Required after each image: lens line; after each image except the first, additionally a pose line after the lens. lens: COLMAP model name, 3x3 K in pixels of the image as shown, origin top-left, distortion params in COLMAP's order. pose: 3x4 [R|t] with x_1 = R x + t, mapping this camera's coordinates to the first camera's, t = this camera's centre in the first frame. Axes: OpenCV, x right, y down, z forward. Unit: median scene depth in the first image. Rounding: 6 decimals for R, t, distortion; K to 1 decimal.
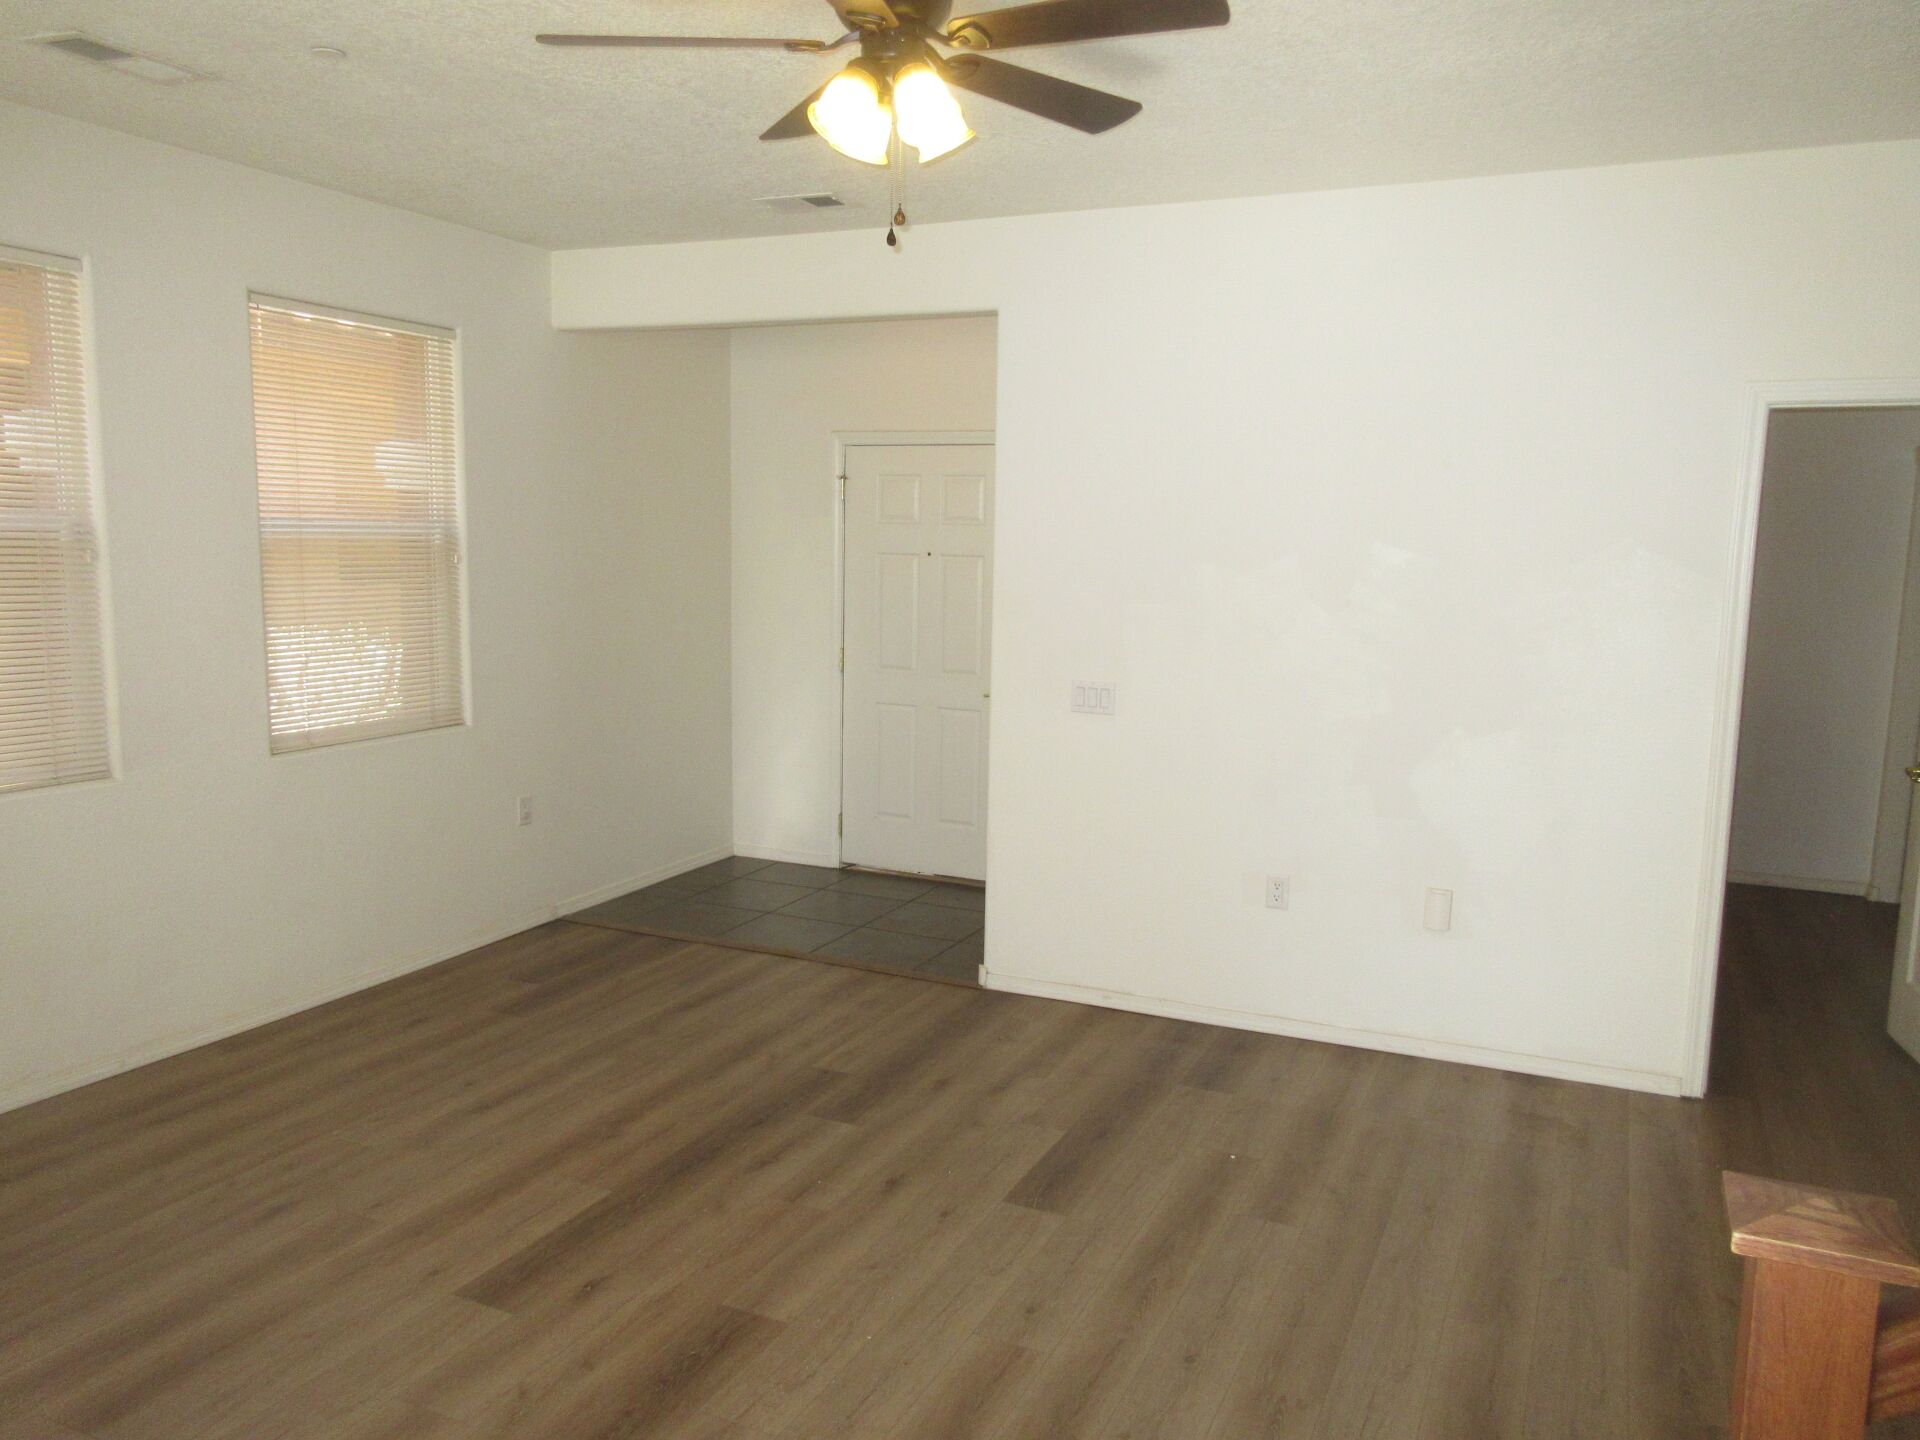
lens RADIAL K [[1410.4, 0, 969.5], [0, 1410.4, 754.8], [0, 0, 1]] dist [0.003566, -0.020536]
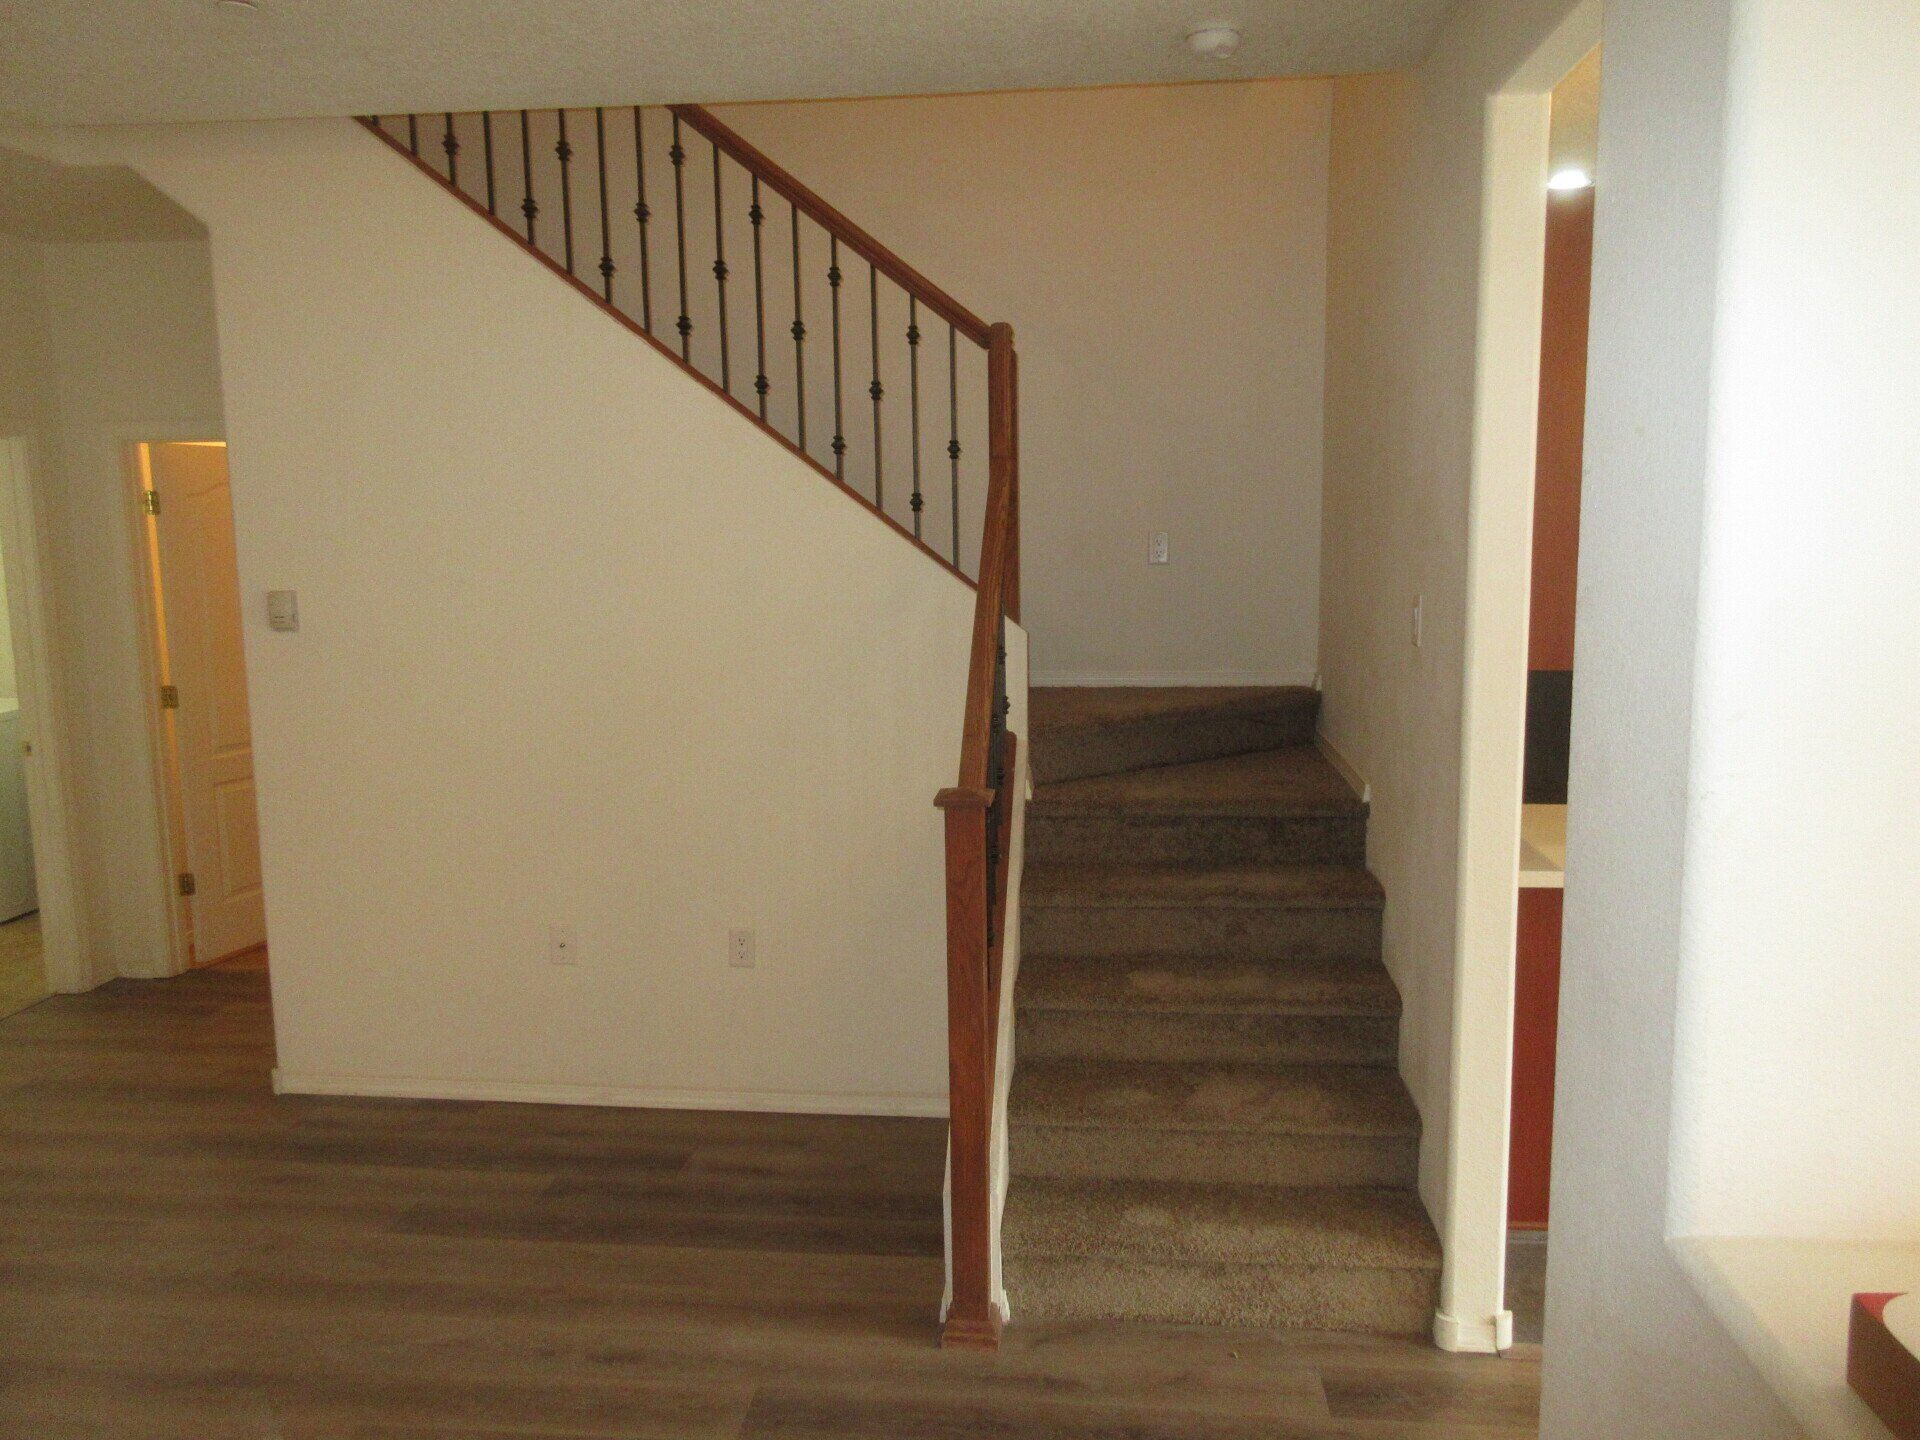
lens RADIAL K [[1410.4, 0, 969.5], [0, 1410.4, 754.8], [0, 0, 1]] dist [0.003566, -0.020536]
pose [[-0.328427, -0.169931, 0.929117, -0.561892], [0.136112, 0.964901, 0.224589, -0.116215], [-0.934671, 0.200225, -0.293770, 0.485293]]
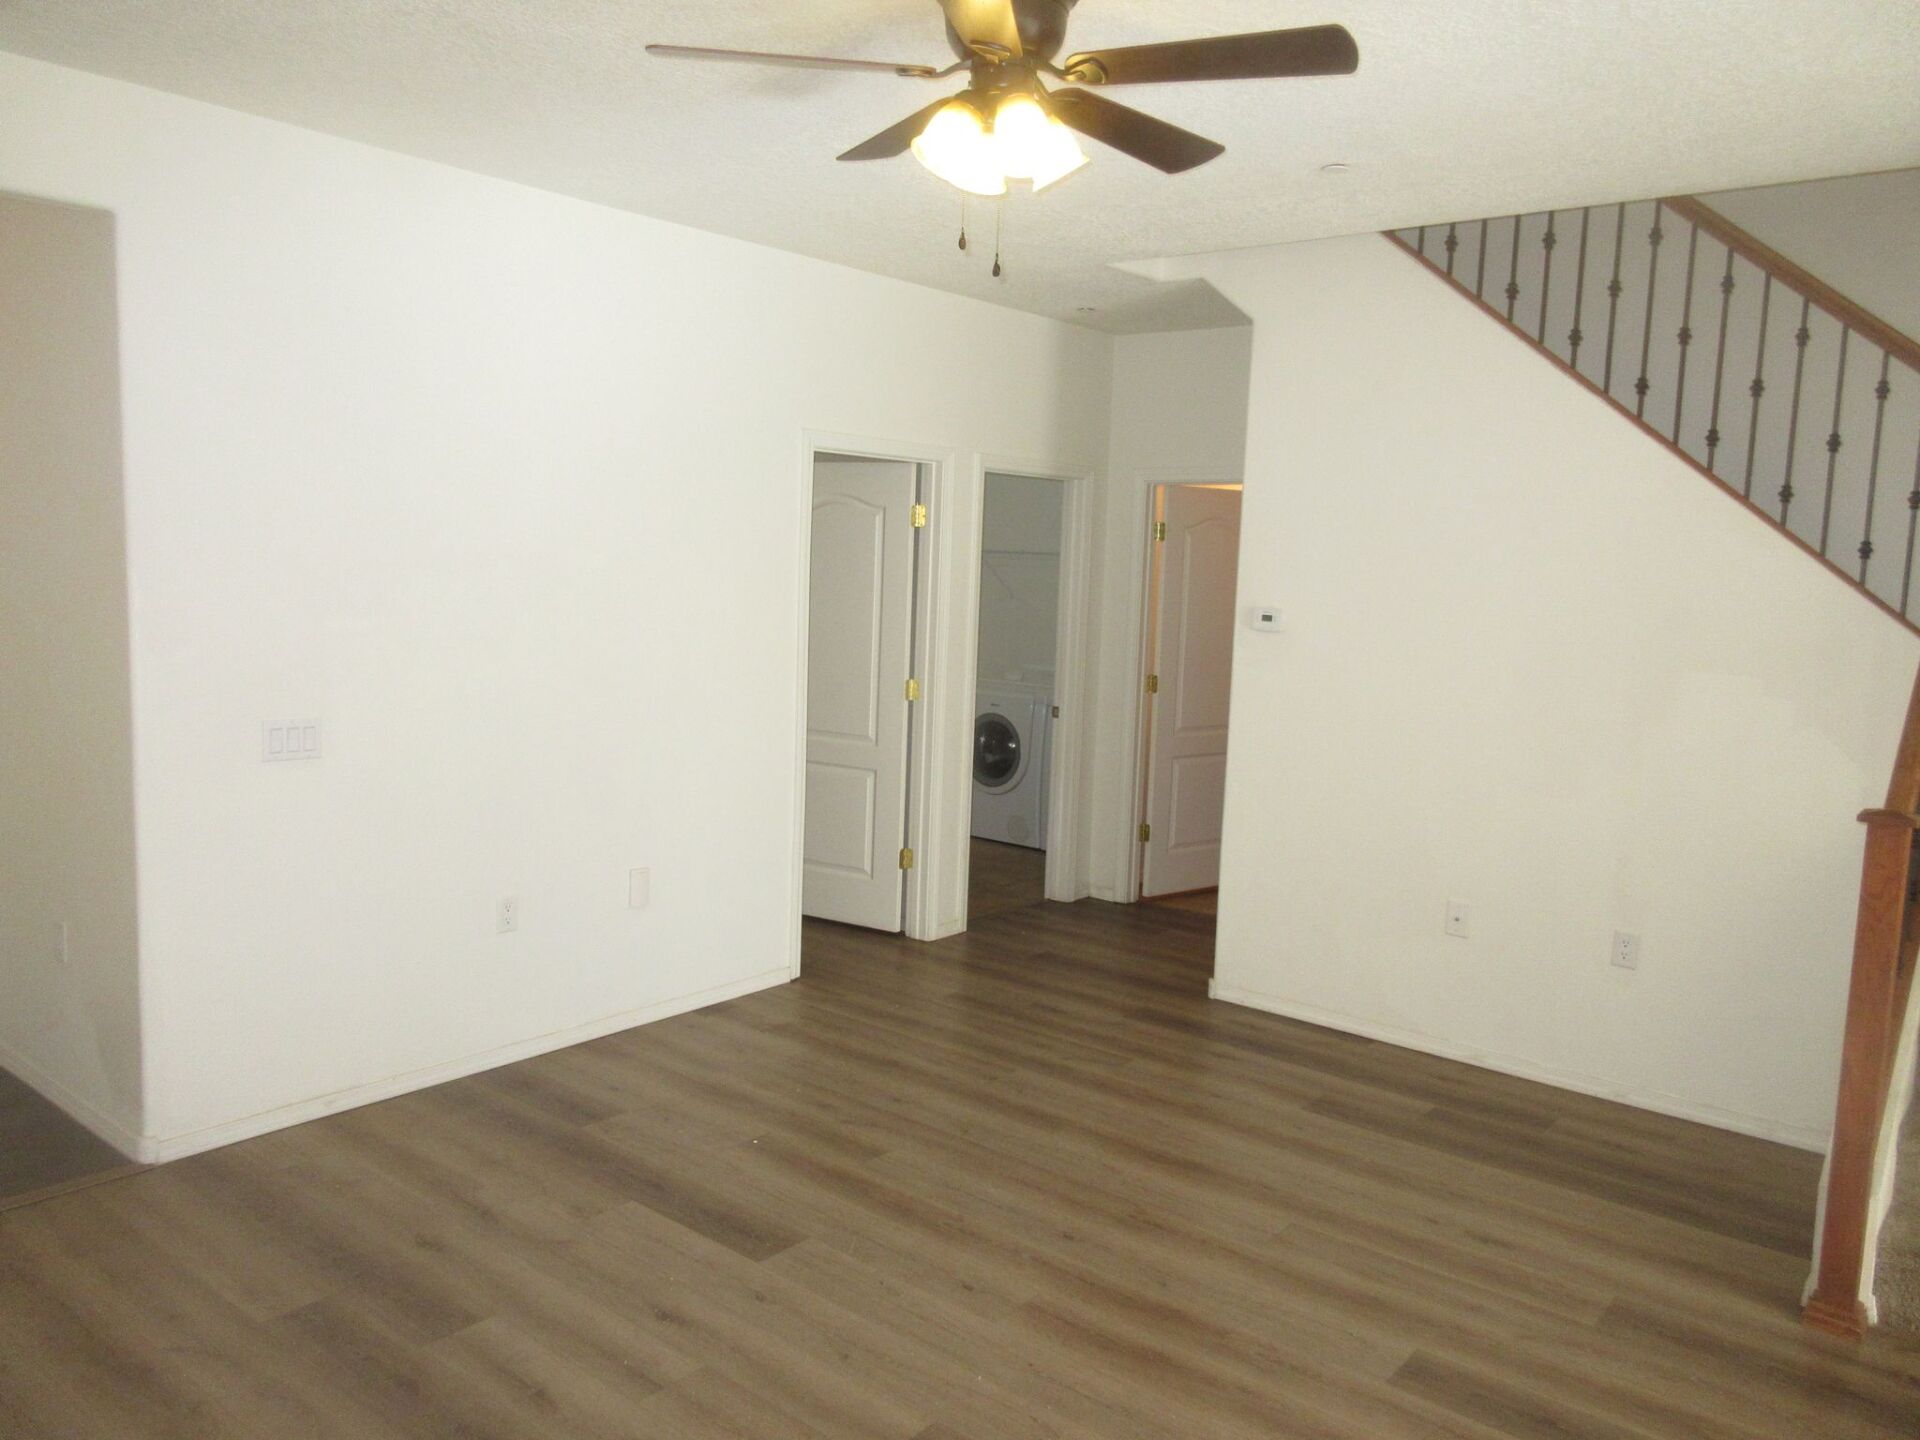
lens RADIAL K [[1415.6, 0, 979.2], [0, 1415.6, 734.1], [0, 0, 1]] dist [0.002367, -0.013687]
pose [[0.247859, -0.131022, 0.959895, -0.787868], [0.109167, 0.988279, 0.106708, -0.117332], [-0.962626, 0.078341, 0.259258, 0.567772]]
